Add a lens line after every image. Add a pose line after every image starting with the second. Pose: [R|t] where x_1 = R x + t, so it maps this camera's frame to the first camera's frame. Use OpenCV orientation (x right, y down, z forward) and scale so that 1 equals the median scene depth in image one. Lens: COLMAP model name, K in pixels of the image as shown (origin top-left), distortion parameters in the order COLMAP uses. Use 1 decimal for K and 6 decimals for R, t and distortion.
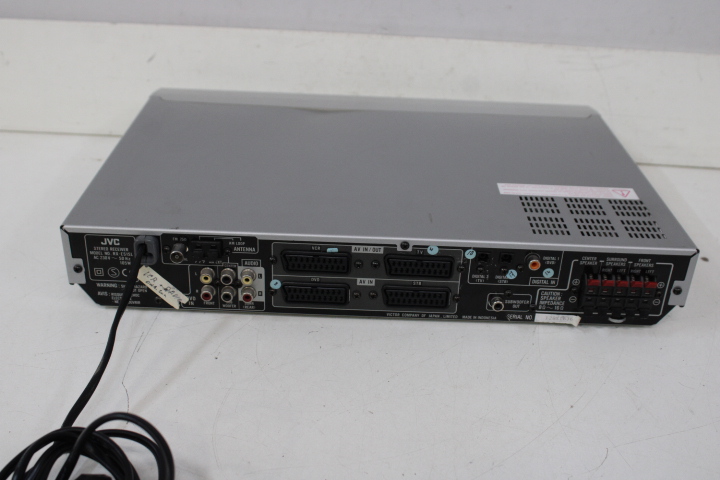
lens RADIAL K [[828.7, 0, 376.2], [0, 828.7, 237.2], [0, 0, 1]] dist [-0.089681, 0.000000]
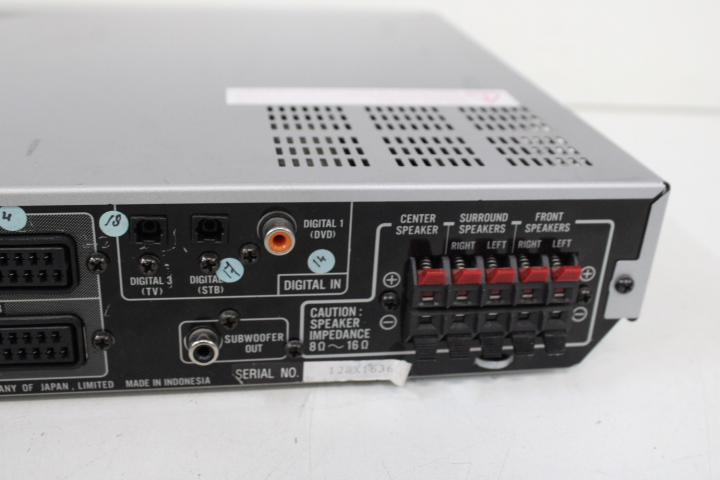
lens RADIAL K [[828.7, 0, 378.6], [0, 828.7, 235.2], [0, 0, 1]] dist [-0.089681, 0.000000]
pose [[0.984959, -0.058135, 0.162718, 0.168096], [0.064727, 0.997271, -0.035507, 0.046153], [-0.160209, 0.045505, 0.986034, 0.584665]]
